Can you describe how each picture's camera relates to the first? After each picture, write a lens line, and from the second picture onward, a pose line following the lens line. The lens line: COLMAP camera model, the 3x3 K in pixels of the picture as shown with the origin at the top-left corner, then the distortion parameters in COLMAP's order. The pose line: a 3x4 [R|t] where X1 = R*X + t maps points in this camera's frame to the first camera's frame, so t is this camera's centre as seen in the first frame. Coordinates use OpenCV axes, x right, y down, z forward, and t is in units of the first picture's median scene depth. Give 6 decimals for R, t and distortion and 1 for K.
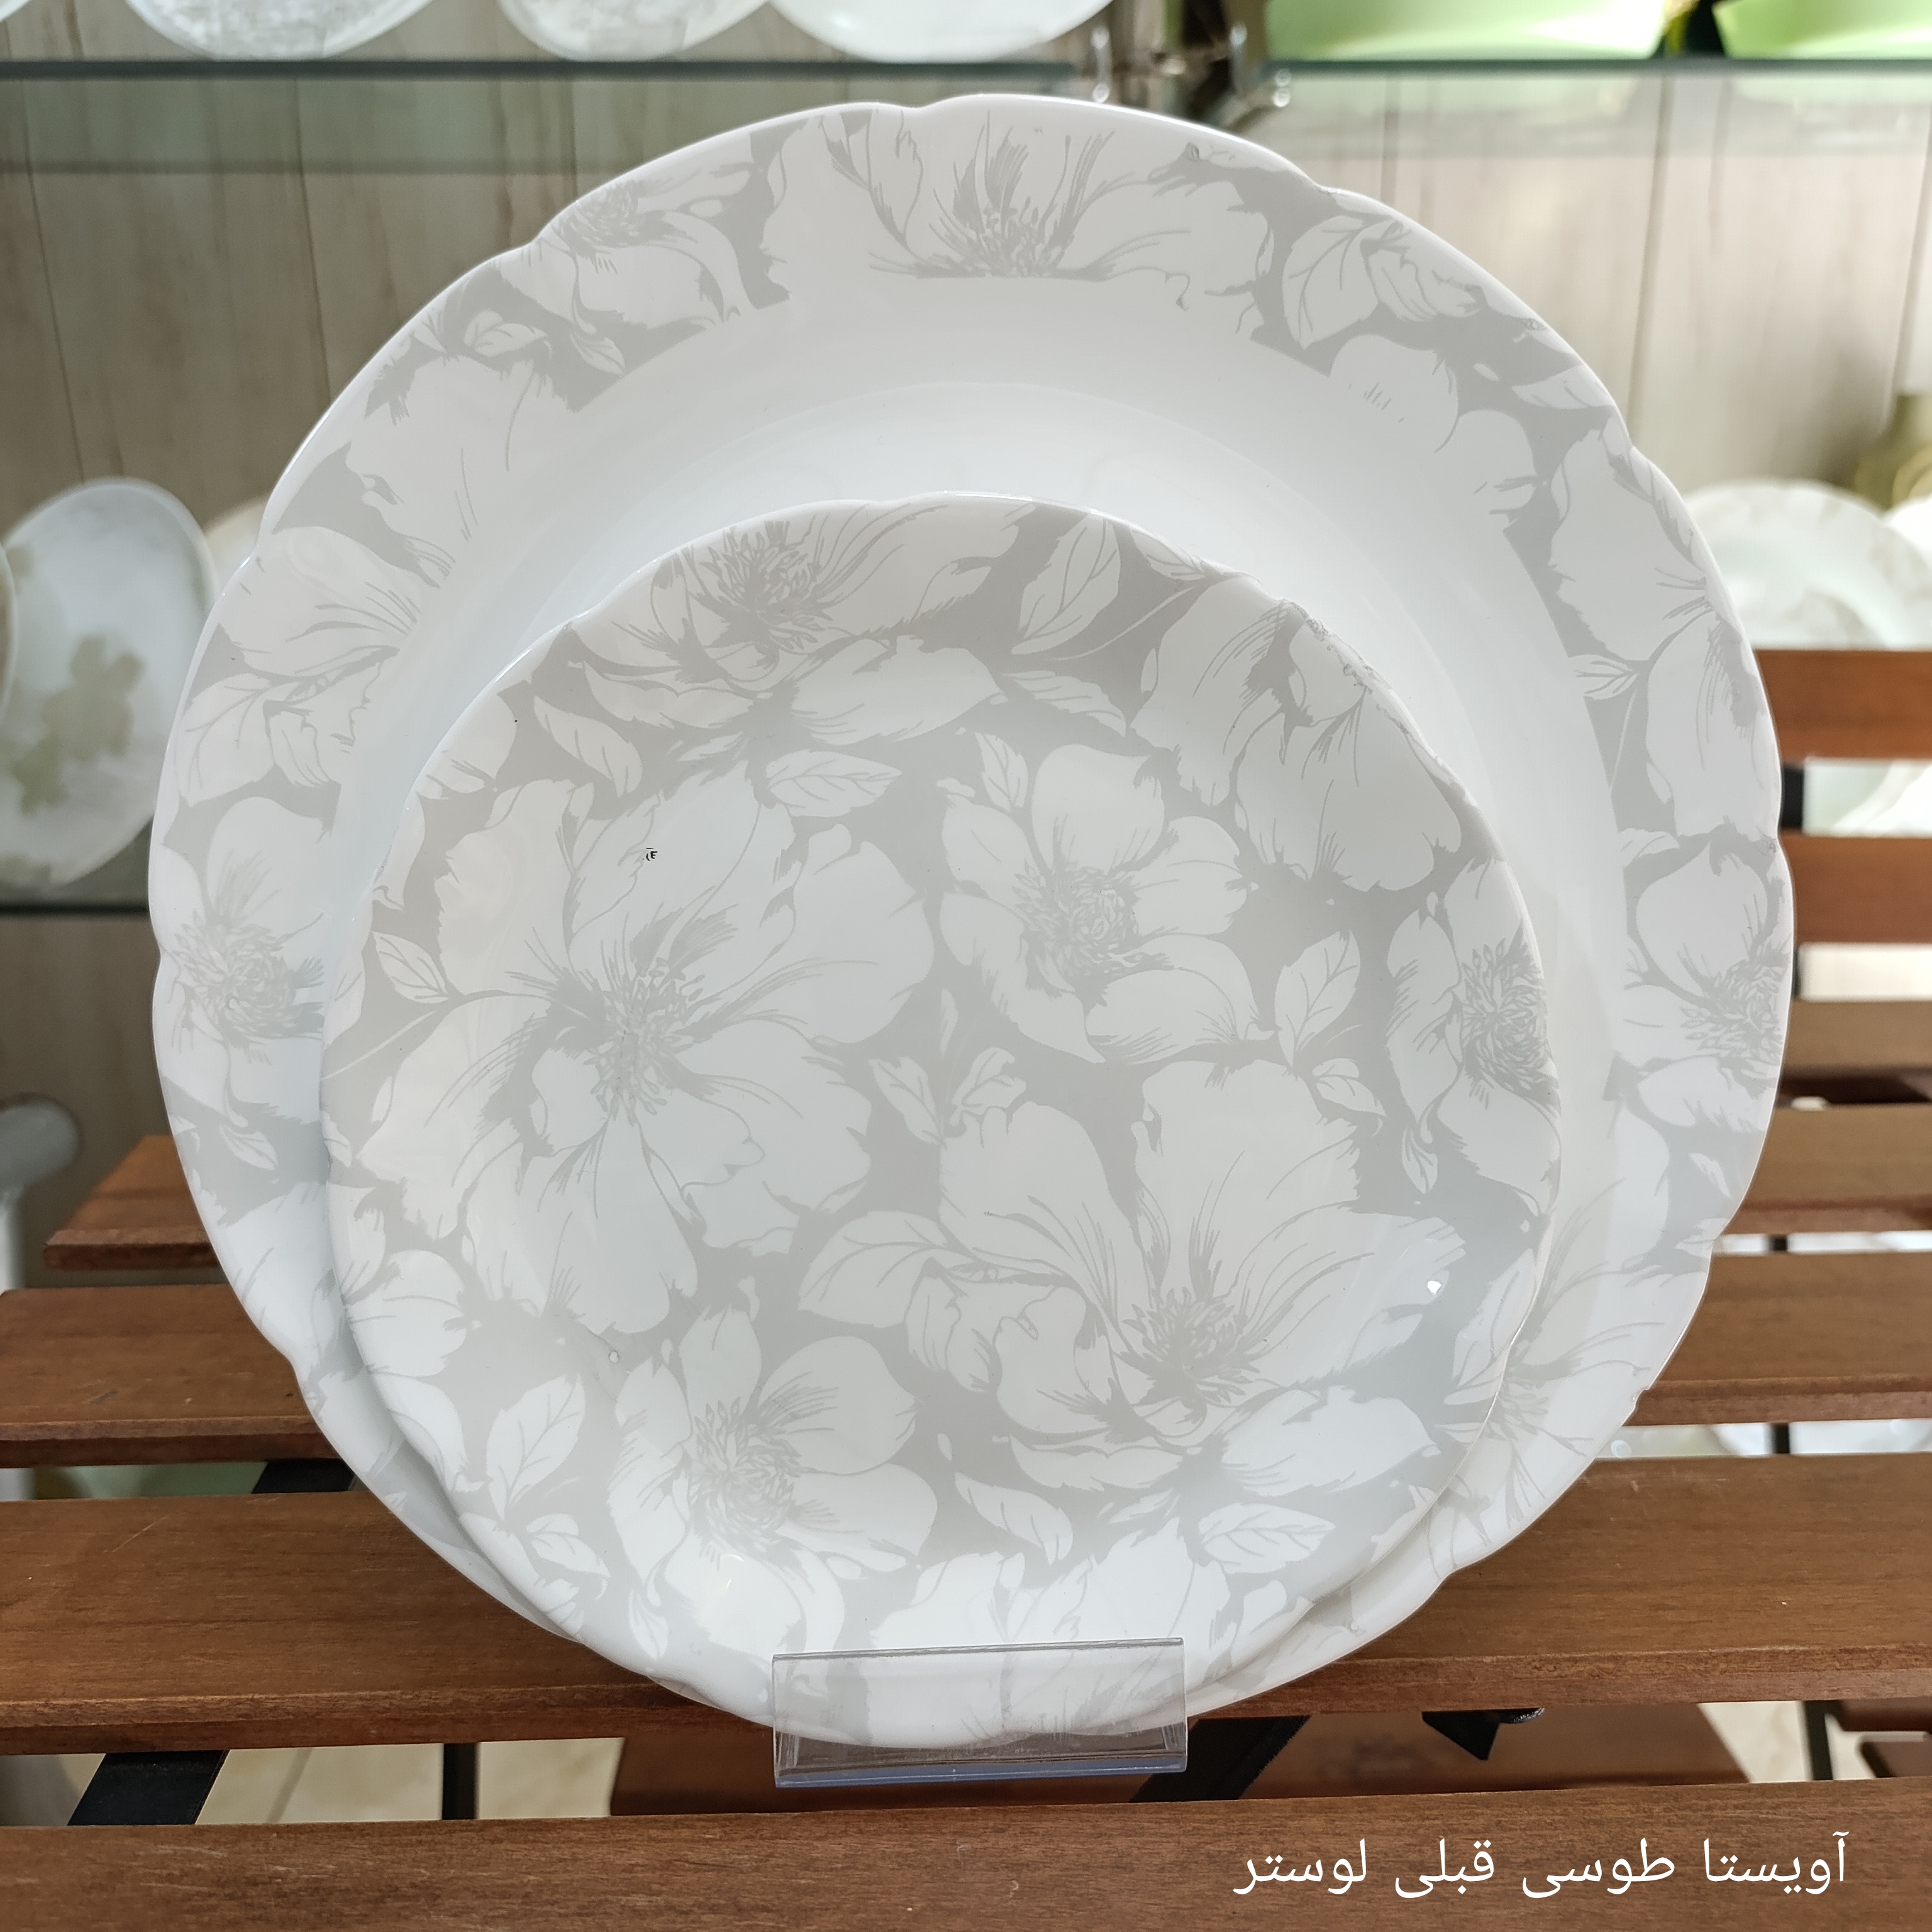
lens RADIAL K [[1811.9, 0, 975.3], [0, 1811.9, 970.6], [0, 0, 1]] dist [-0.024418, 0.000000]
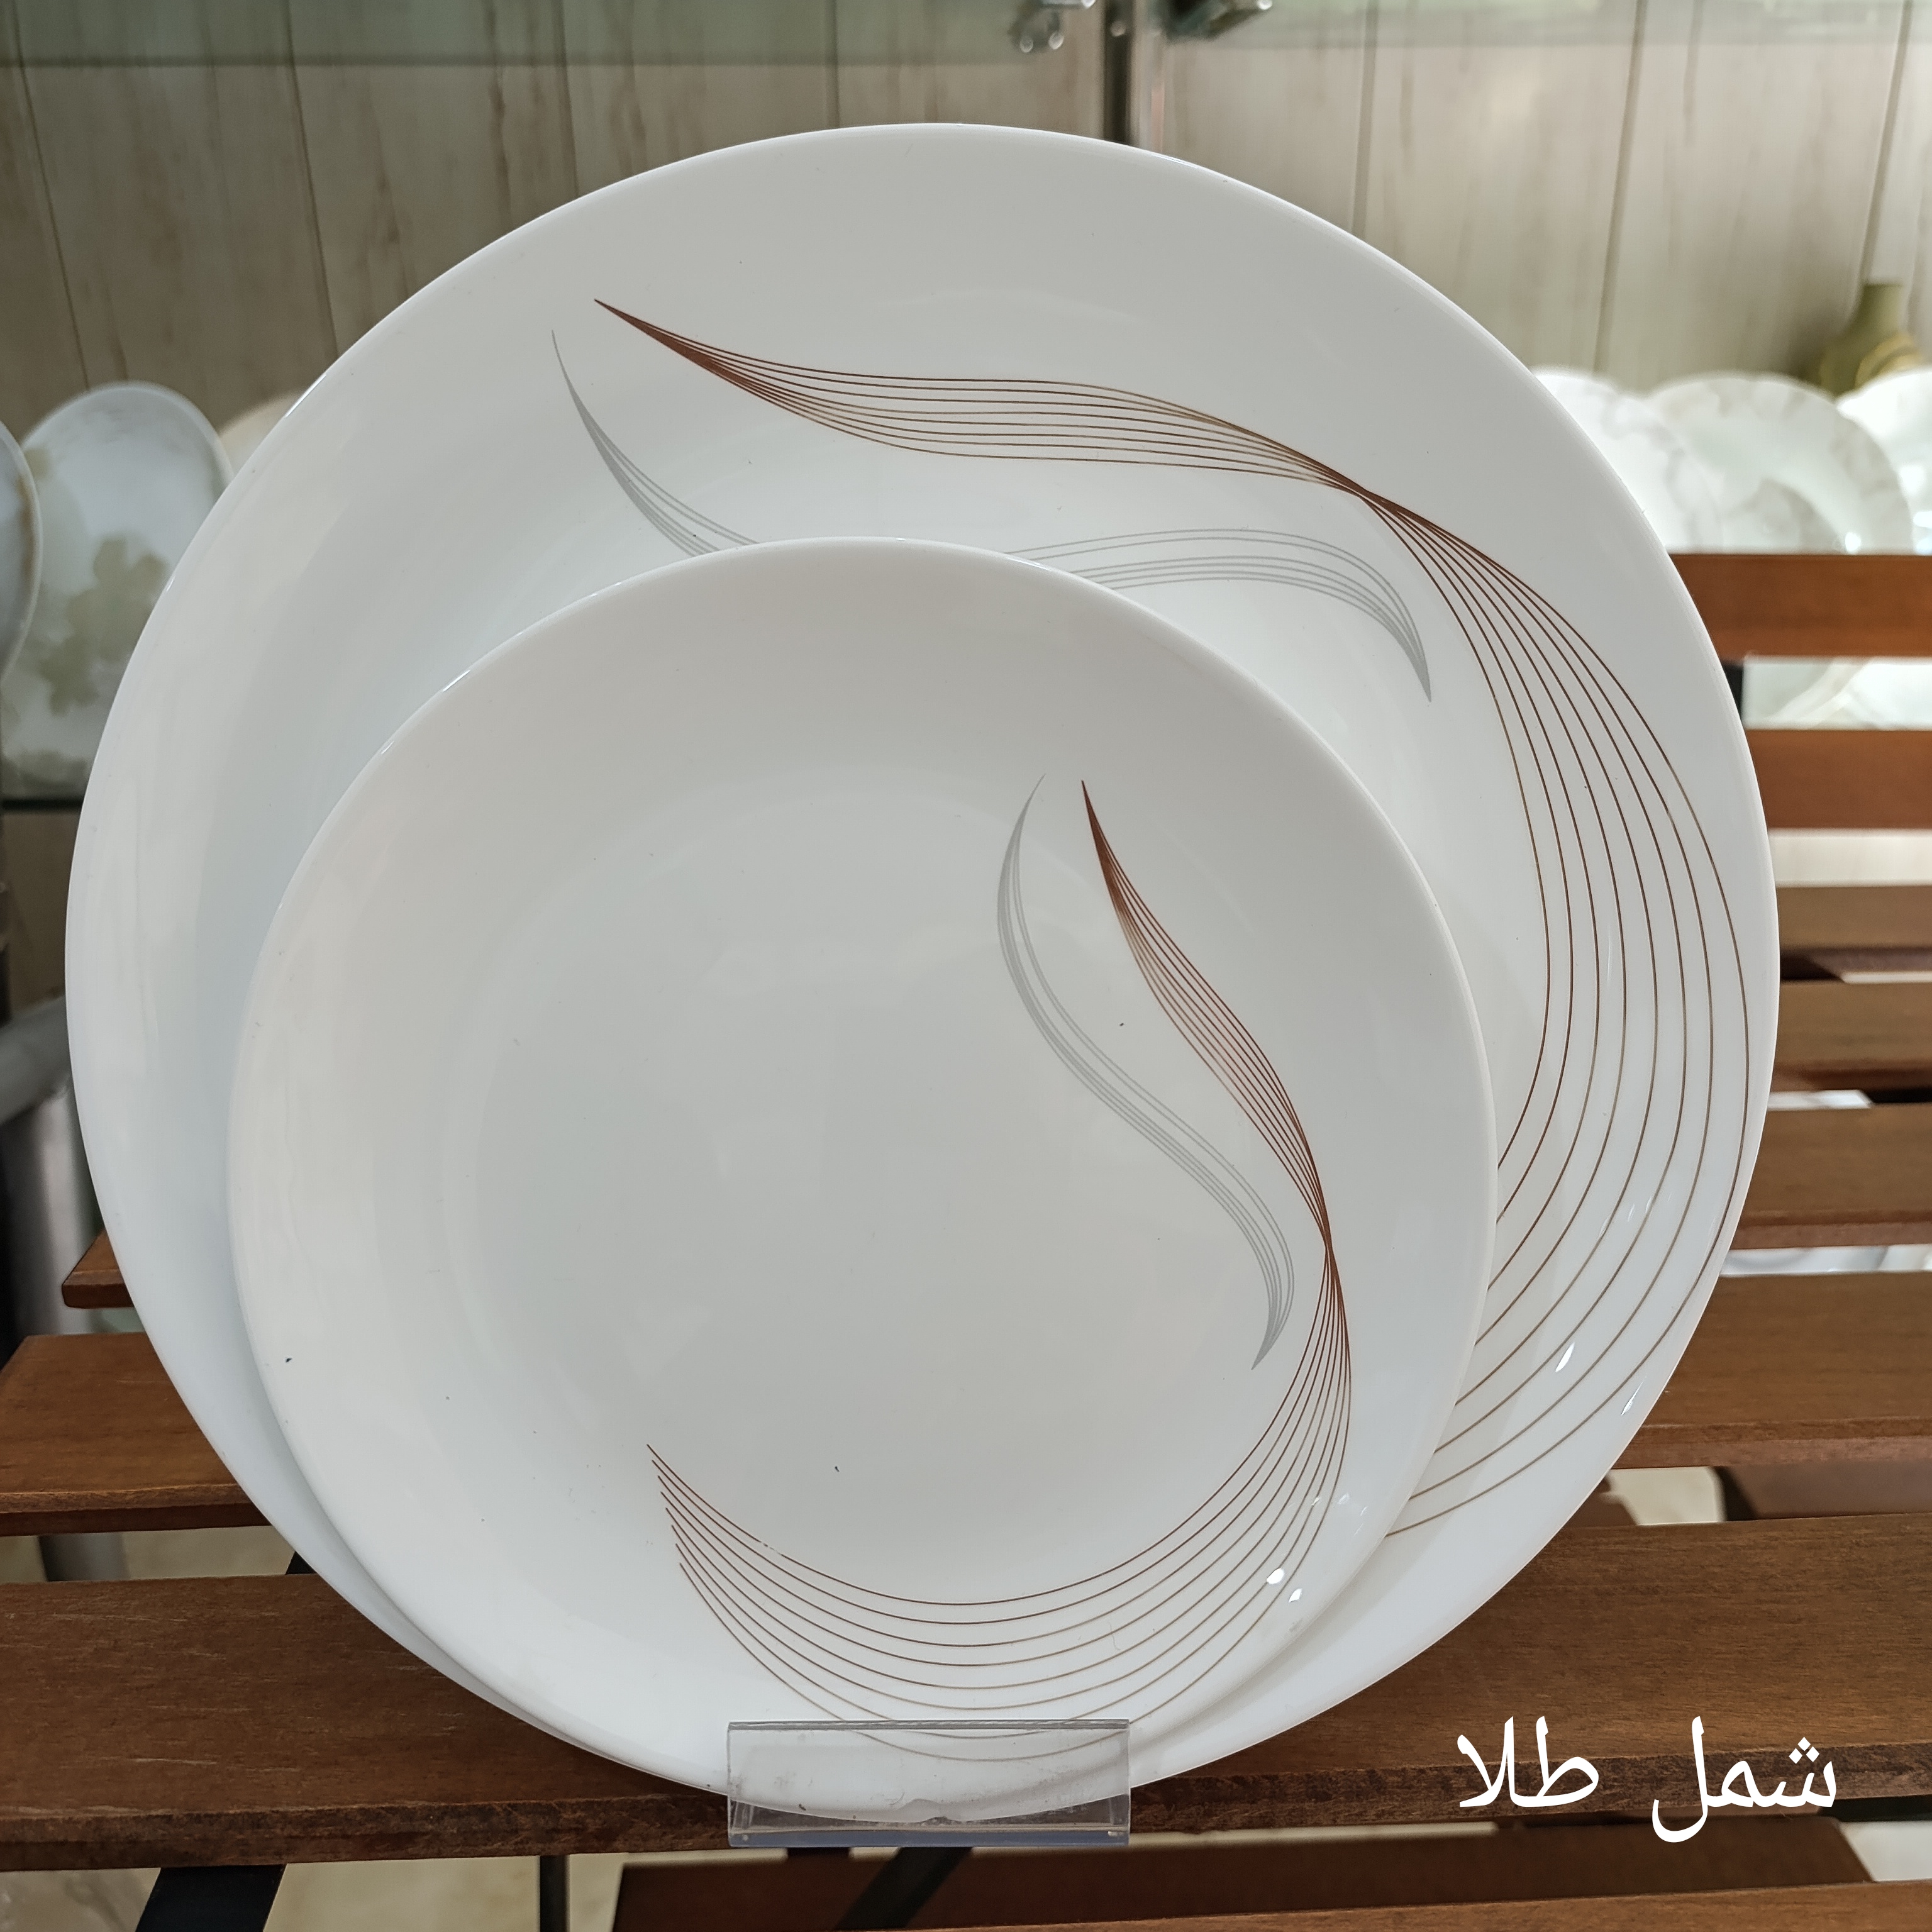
lens RADIAL K [[1811.9, 0, 974.8], [0, 1811.9, 985.9], [0, 0, 1]] dist [-0.024418, 0.000000]
pose [[0.999908, -0.008307, 0.010742, -0.032779], [0.007433, 0.996847, 0.079002, -0.024641], [-0.011364, -0.078915, 0.996817, -0.190751]]
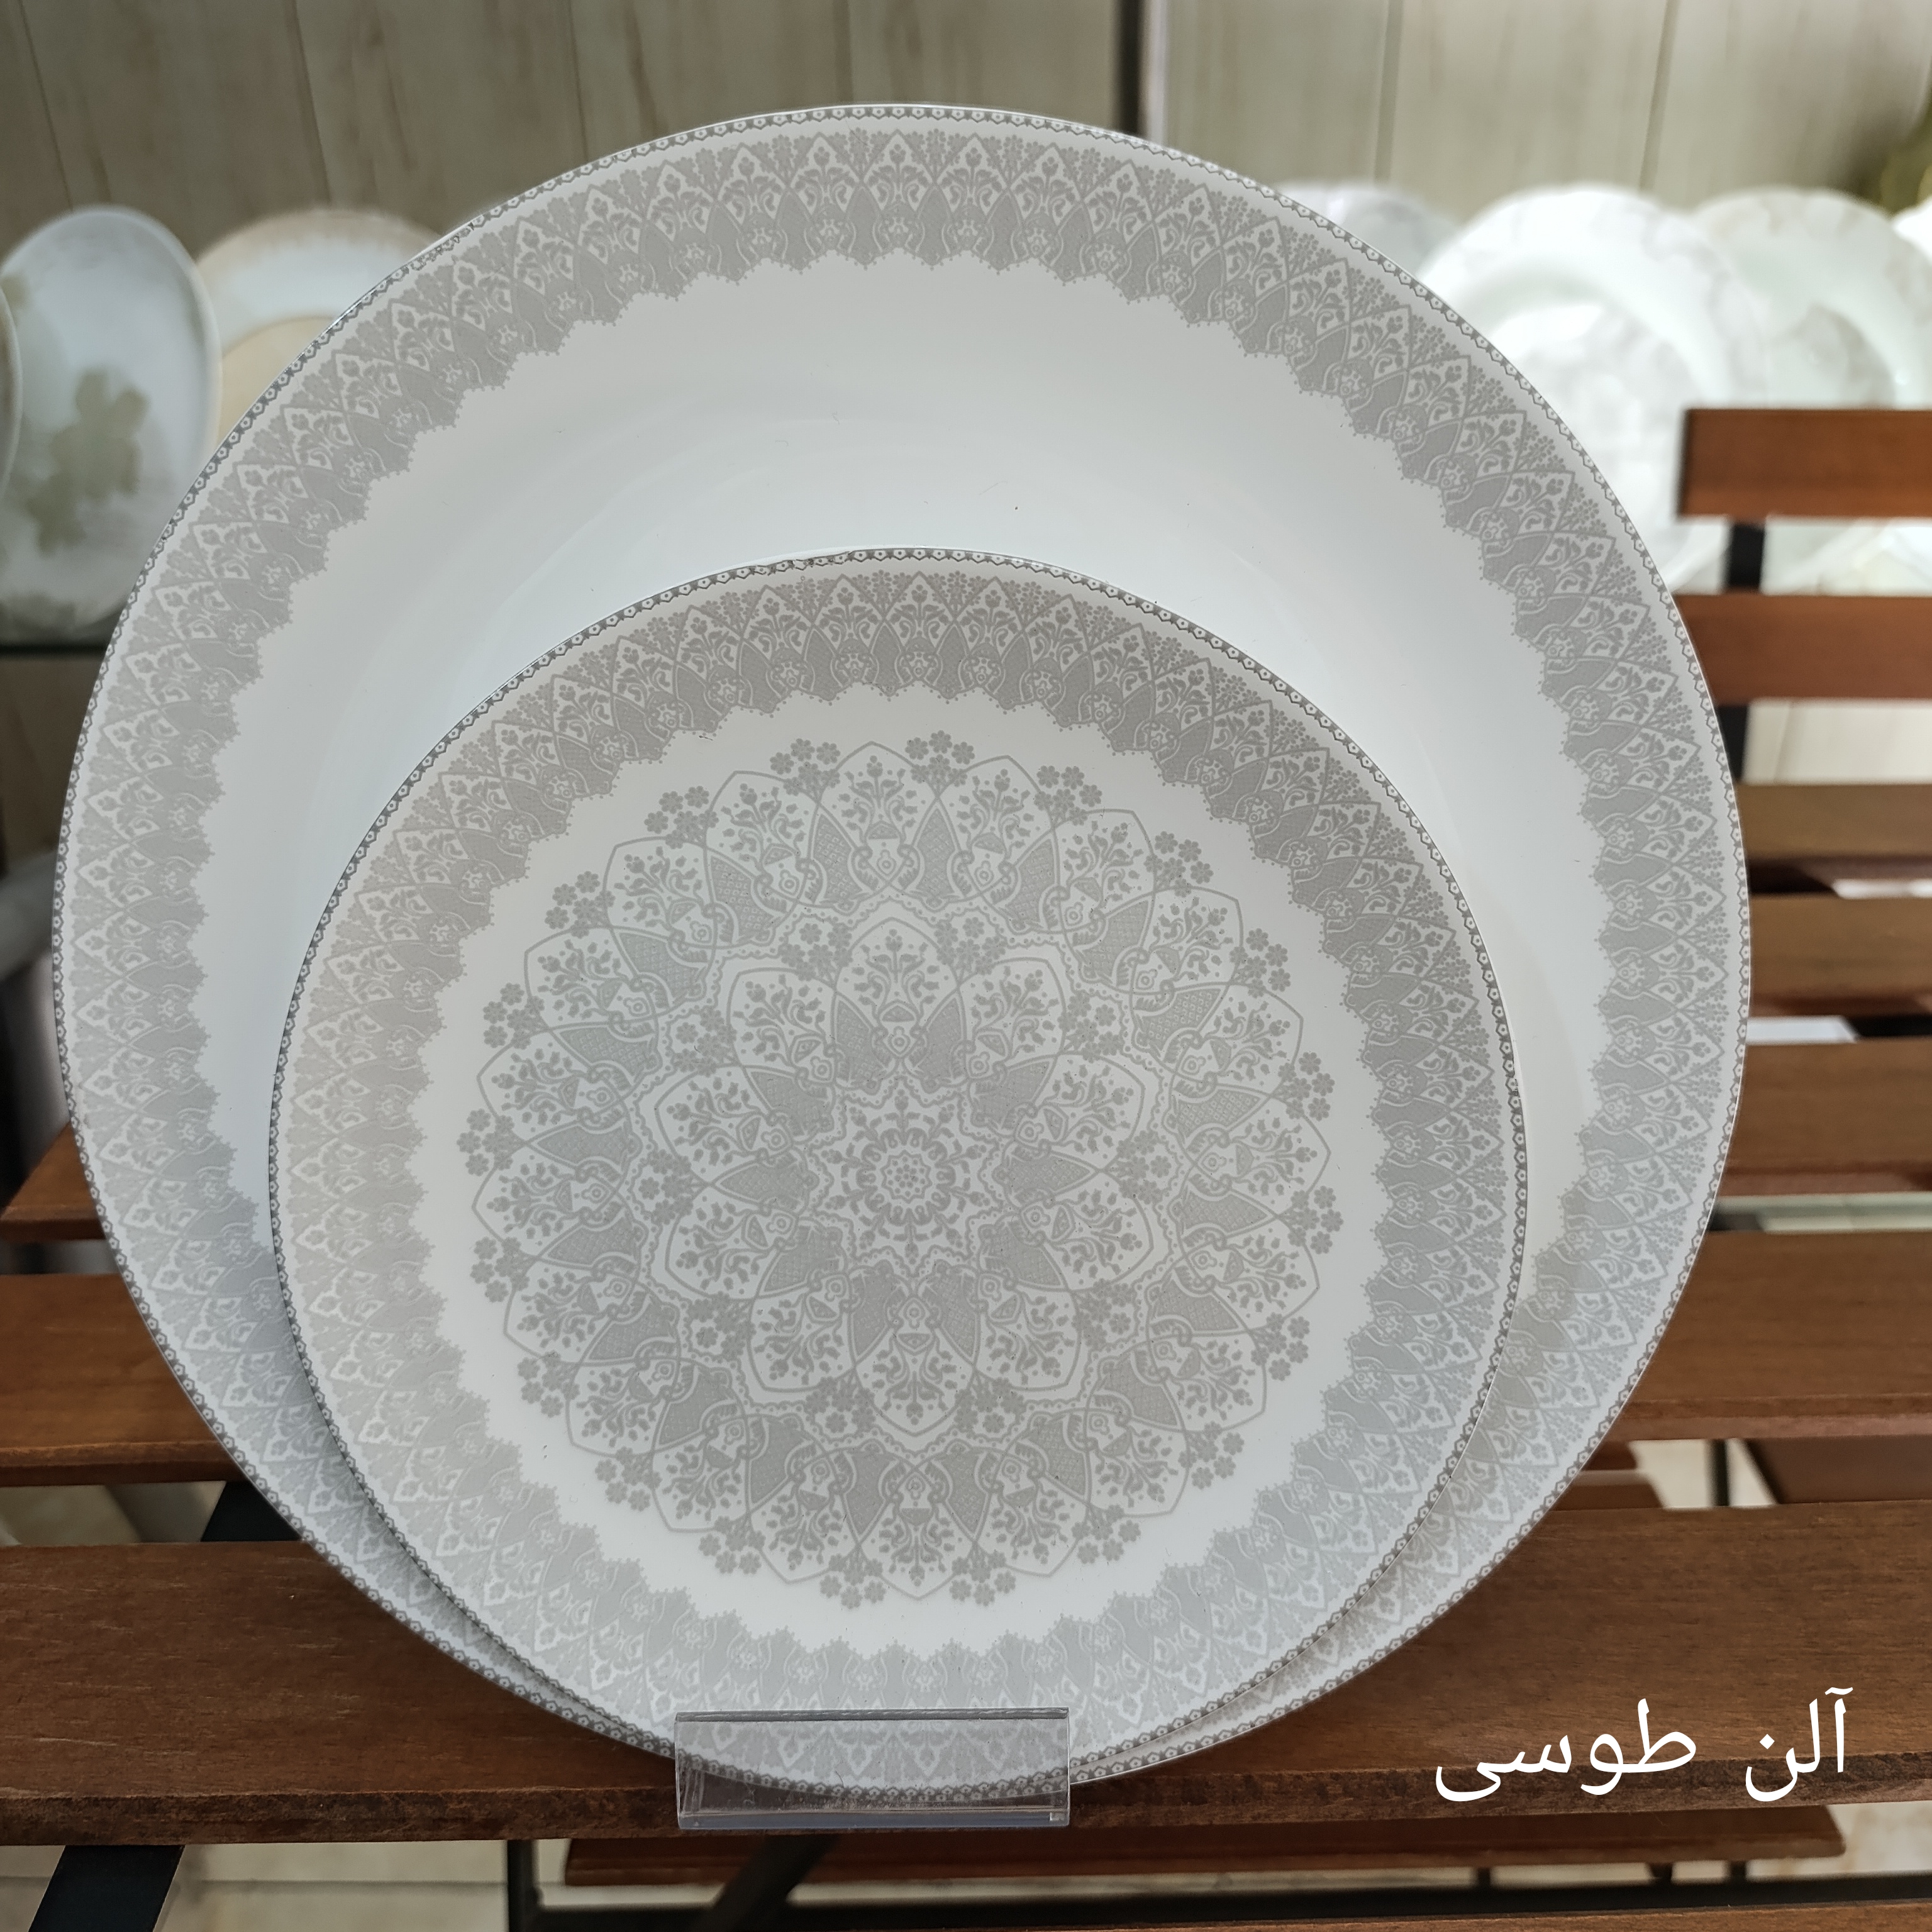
lens RADIAL K [[1811.9, 0, 972.2], [0, 1811.9, 975.6], [0, 0, 1]] dist [-0.024418, 0.000000]
pose [[0.999896, -0.001929, -0.014279, 0.047350], [0.004524, 0.982916, 0.183998, -0.124220], [0.013680, -0.184044, 0.982823, -0.144514]]
